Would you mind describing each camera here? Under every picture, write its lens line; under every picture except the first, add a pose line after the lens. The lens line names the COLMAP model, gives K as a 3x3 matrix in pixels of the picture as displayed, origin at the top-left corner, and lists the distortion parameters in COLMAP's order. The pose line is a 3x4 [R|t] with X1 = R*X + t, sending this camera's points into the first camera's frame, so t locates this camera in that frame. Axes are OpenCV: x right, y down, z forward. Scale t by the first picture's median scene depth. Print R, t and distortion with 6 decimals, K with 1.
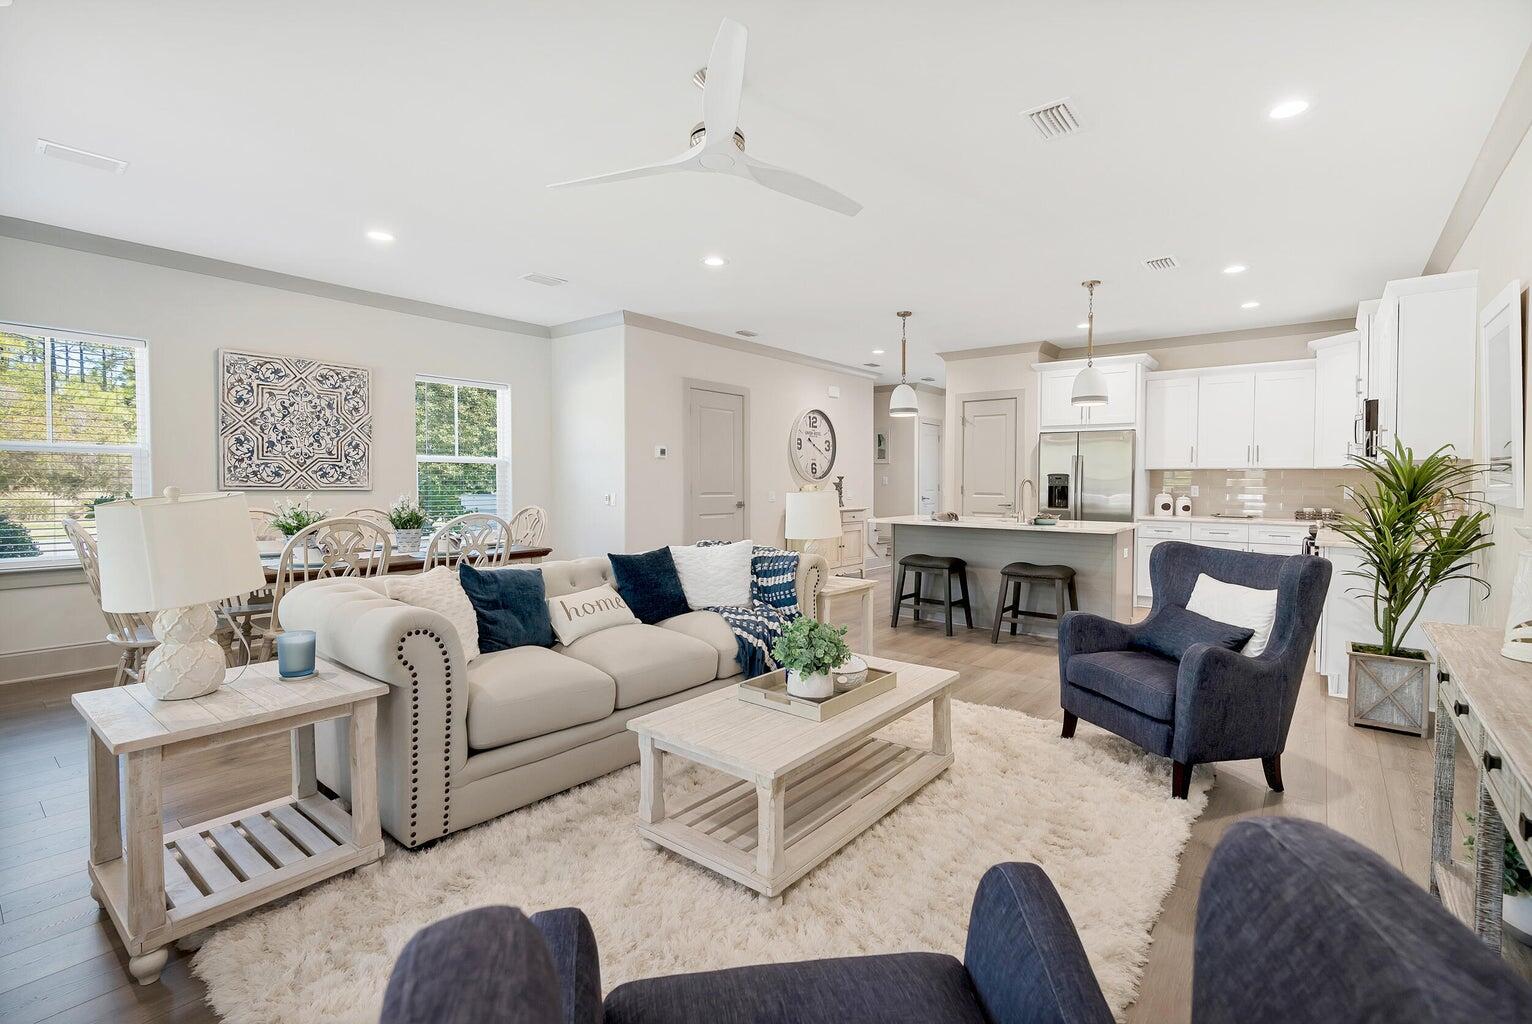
lens RADIAL K [[701.0, 0, 764.8], [0, 701.0, 506.7], [0, 0, 1]] dist [0.002745, 0.001013]
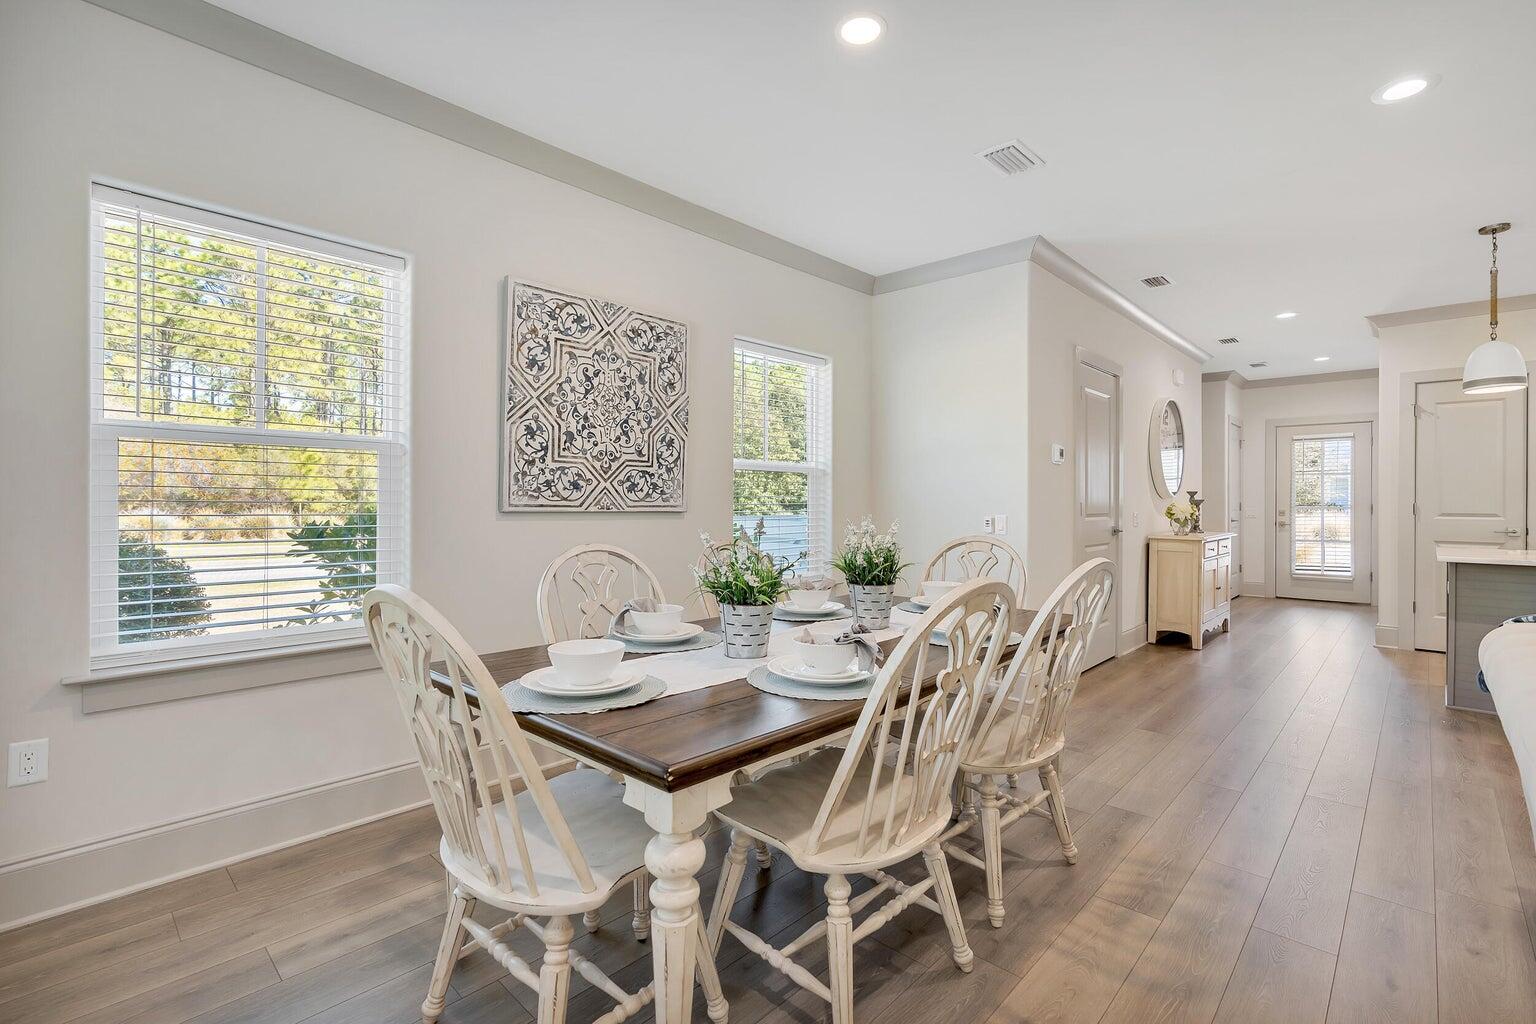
lens RADIAL K [[702.8, 0, 769.0], [0, 702.8, 507.6], [0, 0, 1]] dist [0.002745, 0.001013]
pose [[0.997237, -0.001312, -0.074273, -0.470434], [-0.000698, 0.999634, -0.027033, -0.010399], [0.074281, 0.027010, 0.996871, 0.390232]]
